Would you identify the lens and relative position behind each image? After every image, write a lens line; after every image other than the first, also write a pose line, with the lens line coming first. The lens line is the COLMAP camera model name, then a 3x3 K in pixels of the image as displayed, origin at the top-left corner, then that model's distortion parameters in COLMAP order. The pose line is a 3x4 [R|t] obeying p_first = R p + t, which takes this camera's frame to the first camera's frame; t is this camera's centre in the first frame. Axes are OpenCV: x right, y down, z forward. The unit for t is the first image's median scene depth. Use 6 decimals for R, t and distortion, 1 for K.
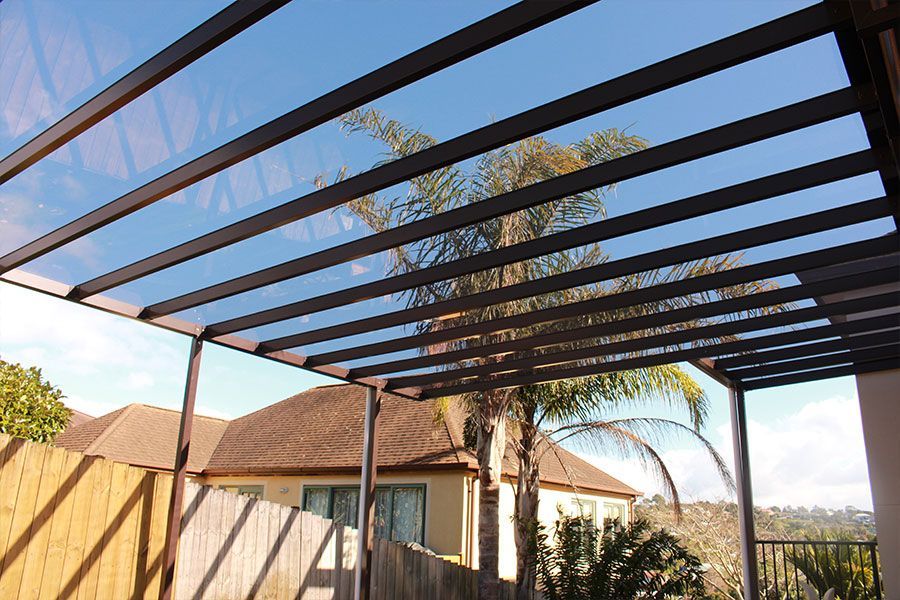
lens RADIAL K [[716.1, 0, 450.0], [0, 716.1, 300.0], [0, 0, 1]] dist [-0.193828, 0.166952]
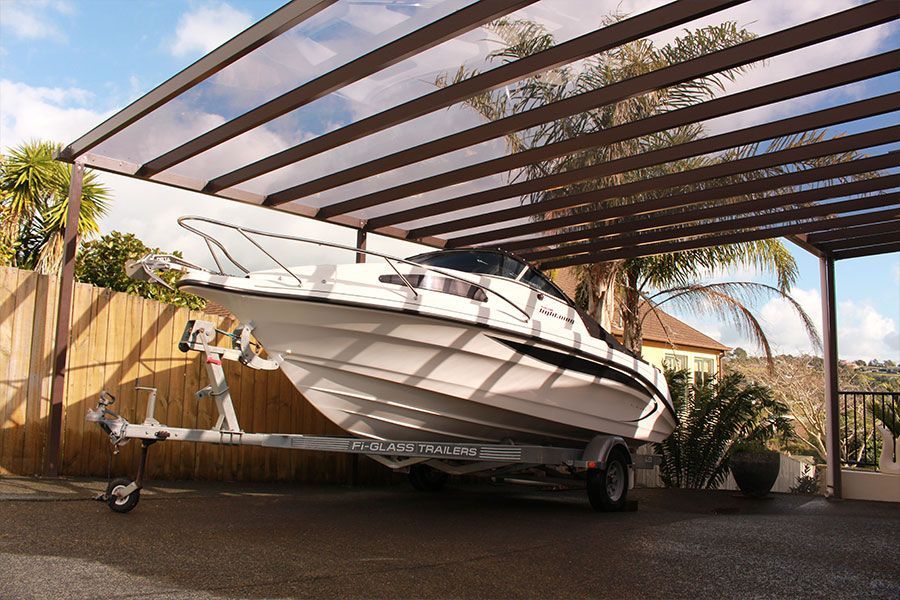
lens RADIAL K [[716.1, 0, 450.0], [0, 716.1, 300.0], [0, 0, 1]] dist [-0.193828, 0.166952]
pose [[0.993508, -0.020780, -0.111845, -0.051096], [0.042515, 0.979756, 0.195629, -0.037158], [0.105515, -0.199114, 0.974279, -0.112057]]
